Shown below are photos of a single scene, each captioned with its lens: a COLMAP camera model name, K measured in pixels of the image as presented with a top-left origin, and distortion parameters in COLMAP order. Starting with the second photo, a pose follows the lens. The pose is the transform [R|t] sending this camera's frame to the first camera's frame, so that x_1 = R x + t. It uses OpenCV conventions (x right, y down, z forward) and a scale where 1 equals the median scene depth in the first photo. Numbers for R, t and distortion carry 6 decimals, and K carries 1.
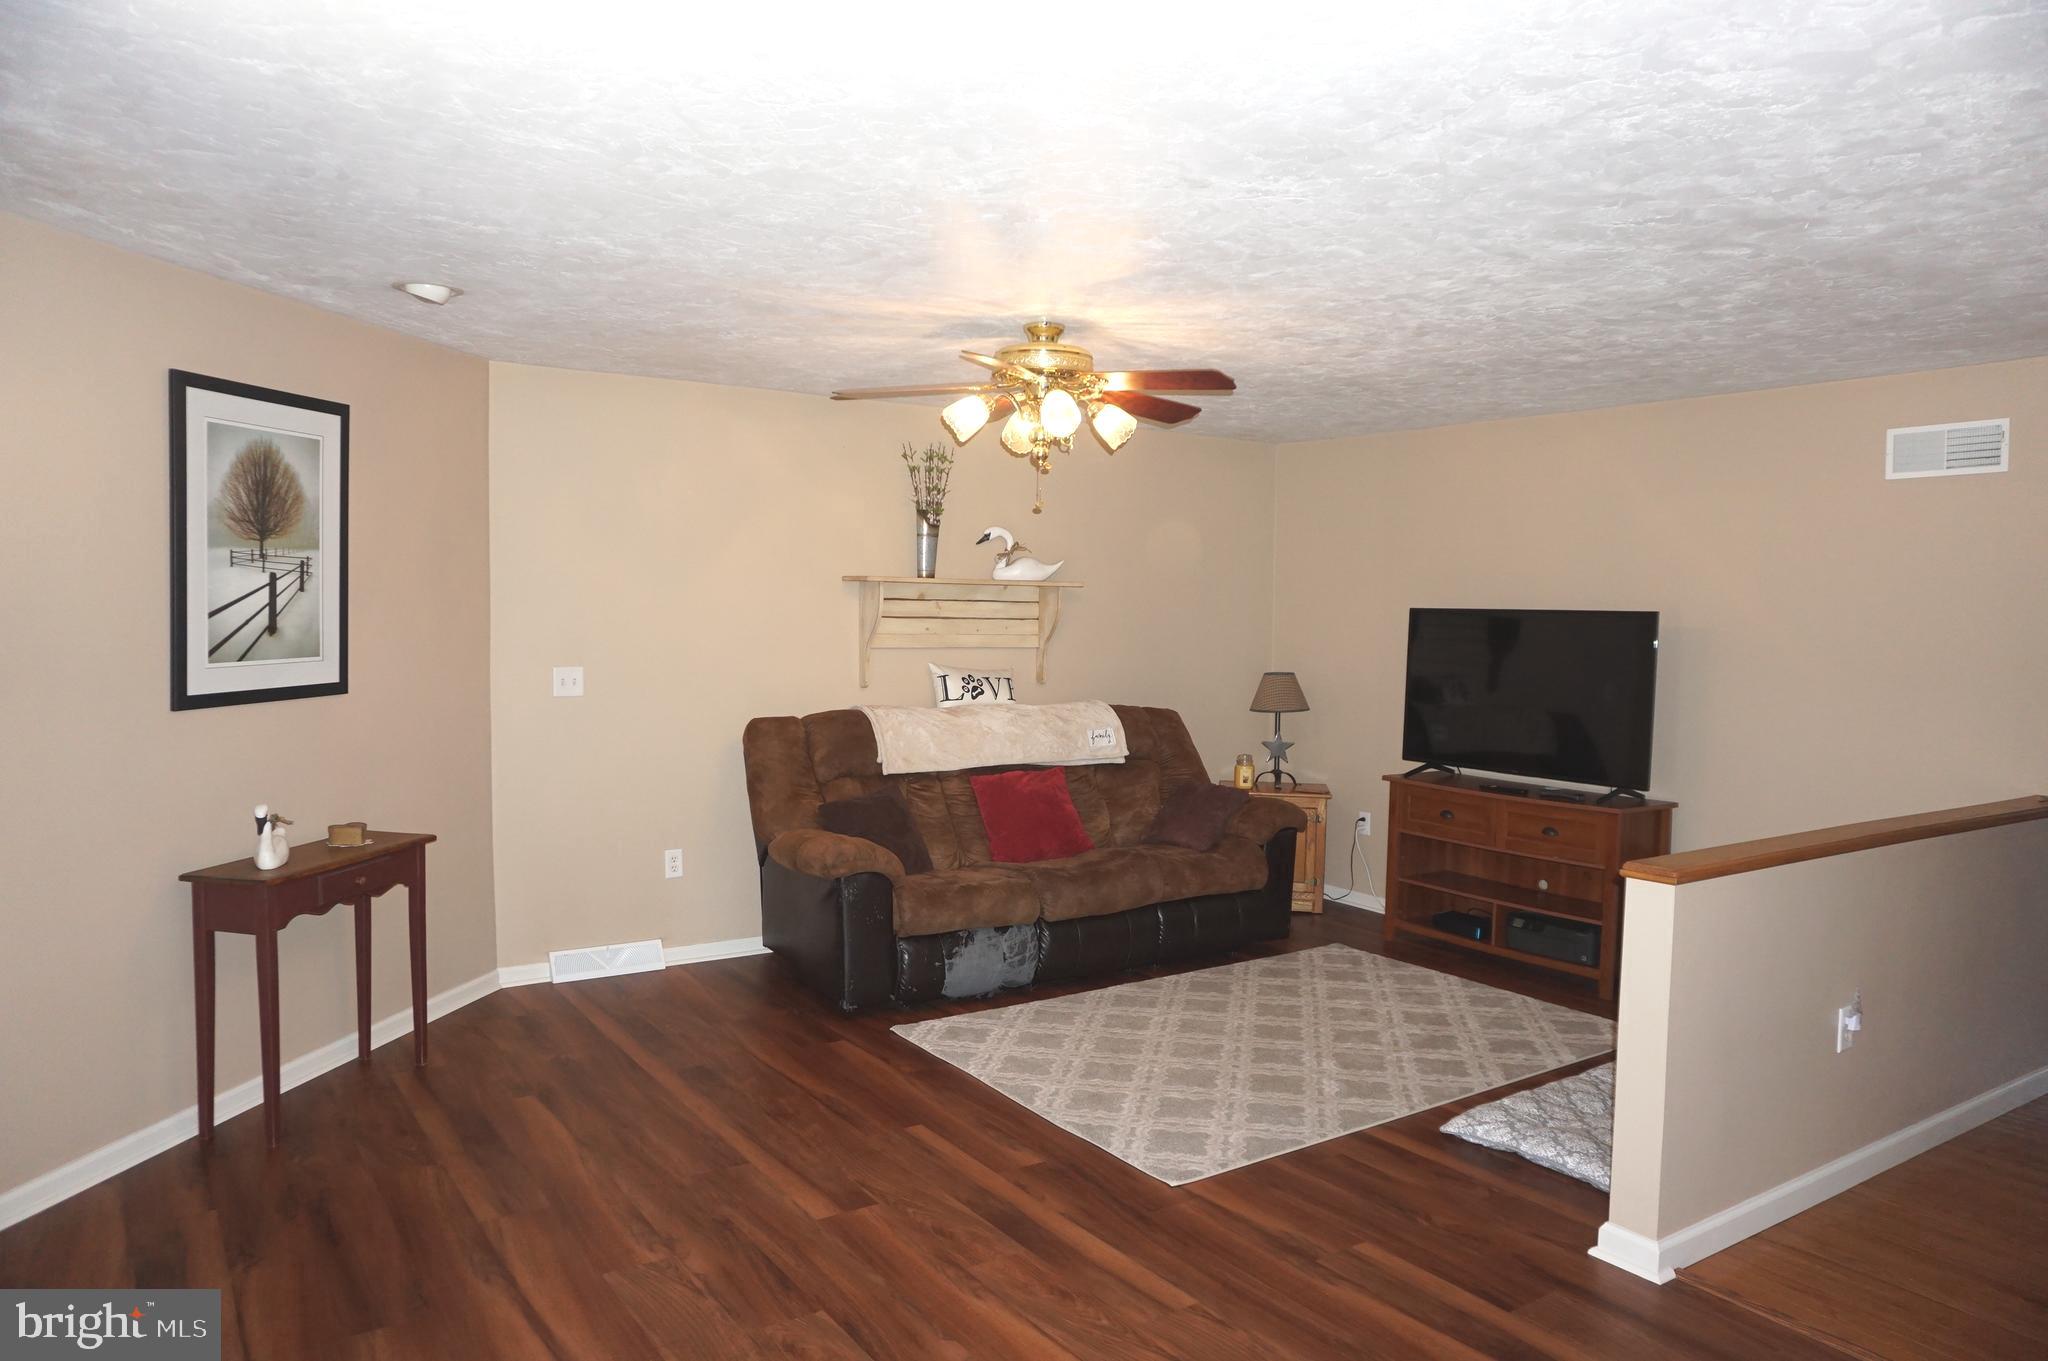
lens RADIAL K [[1367.0, 0, 1022.6], [0, 1367.0, 678.5], [0, 0, 1]] dist [-0.042408, 0.020334]
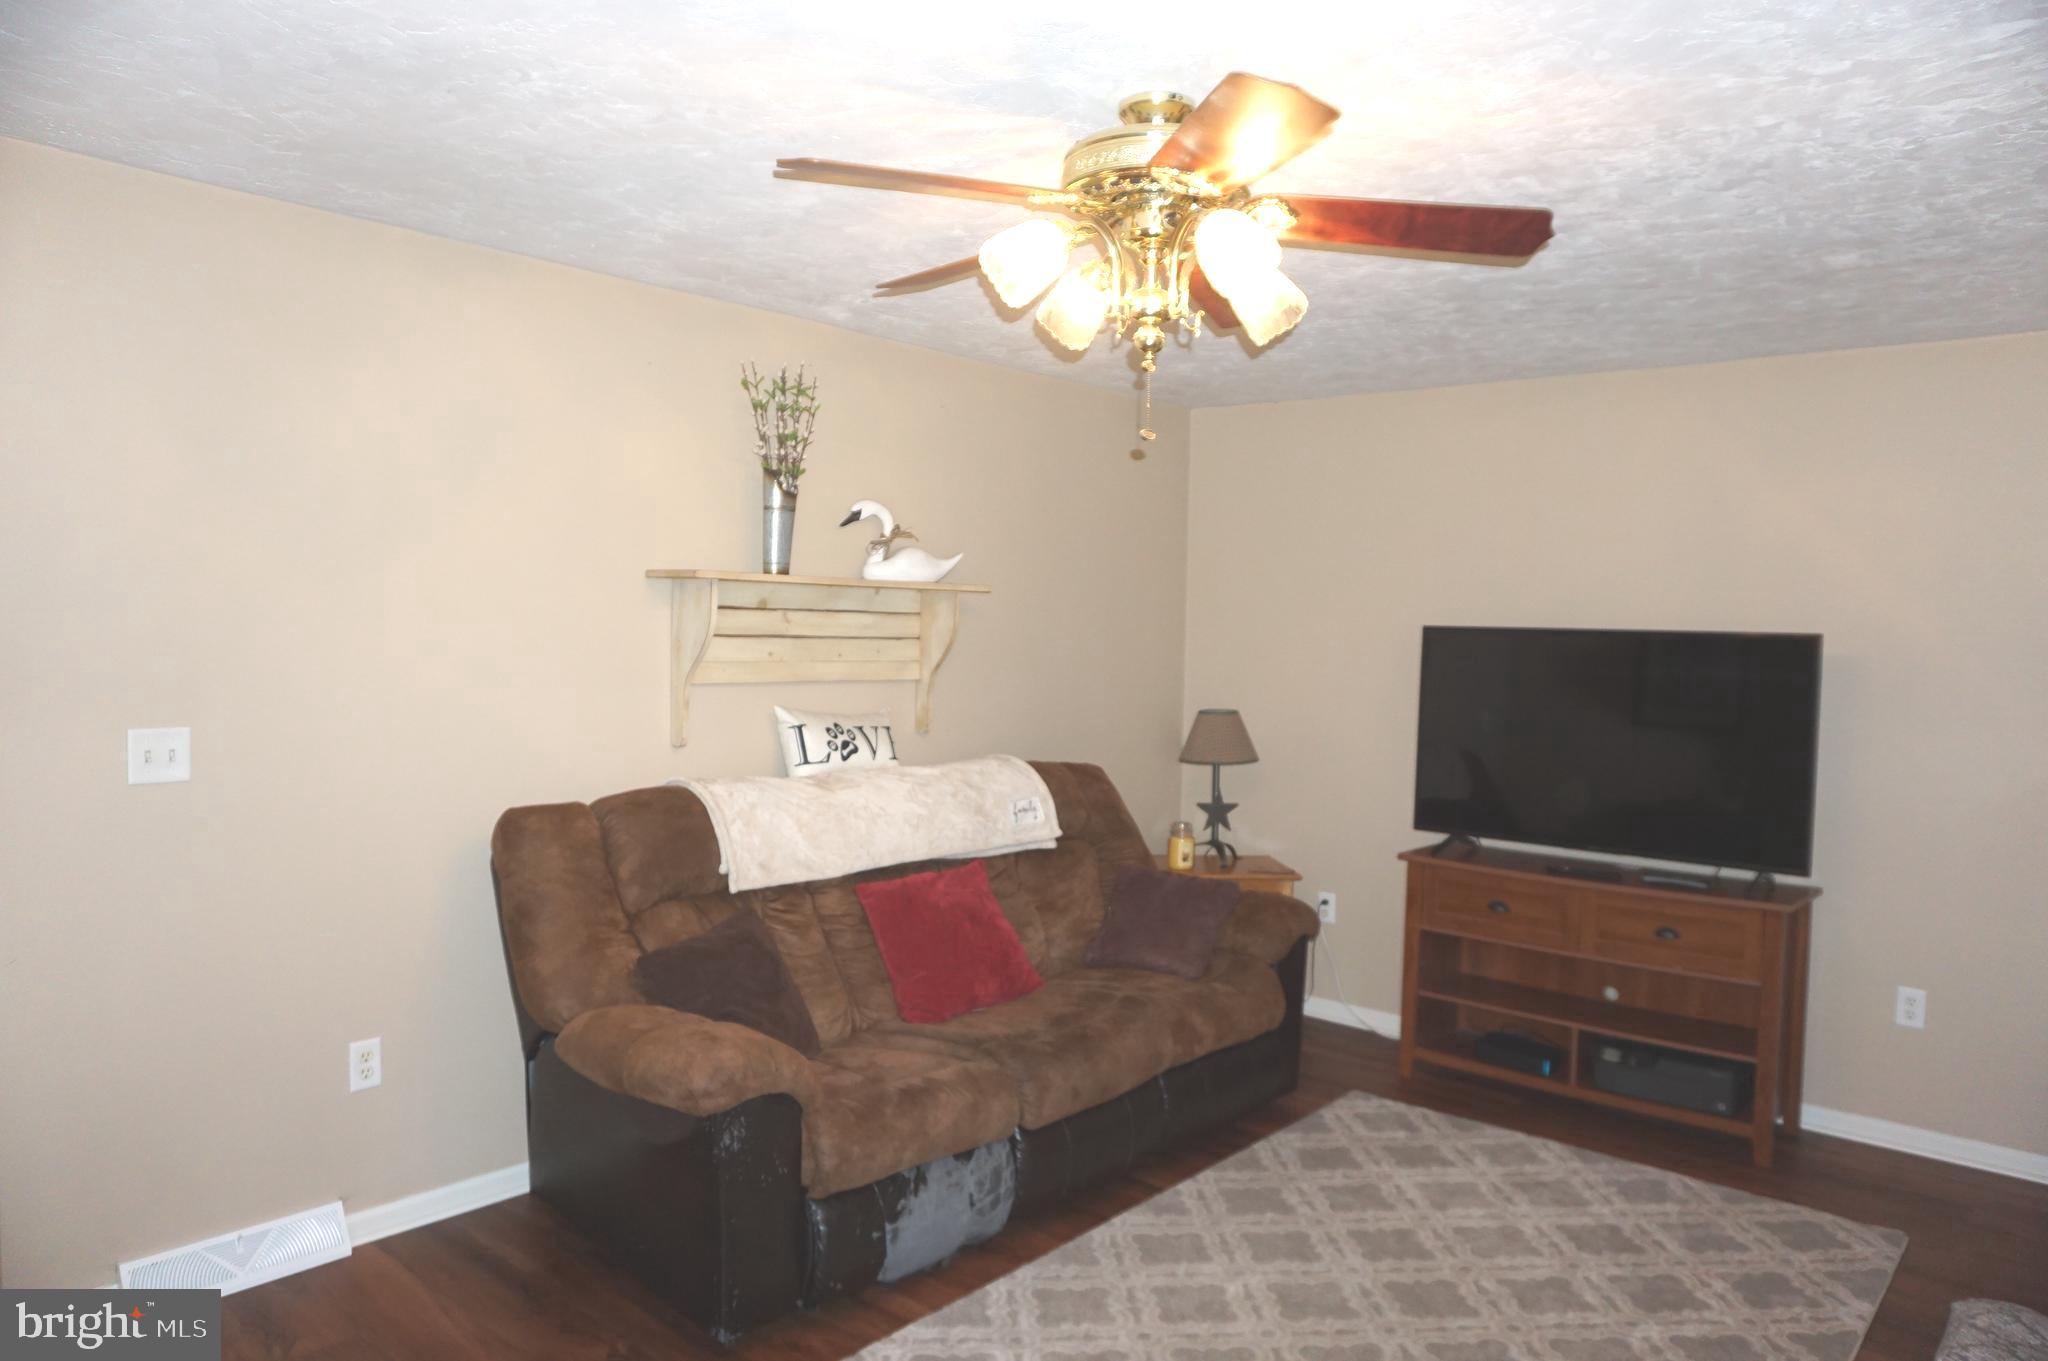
lens RADIAL K [[1367.0, 0, 1025.0], [0, 1367.0, 687.0], [0, 0, 1]] dist [-0.042408, 0.020334]
pose [[0.967591, -0.005031, 0.252471, -0.126669], [0.005449, 0.999985, -0.000959, -0.020746], [-0.252463, 0.002303, 0.967604, 0.367331]]
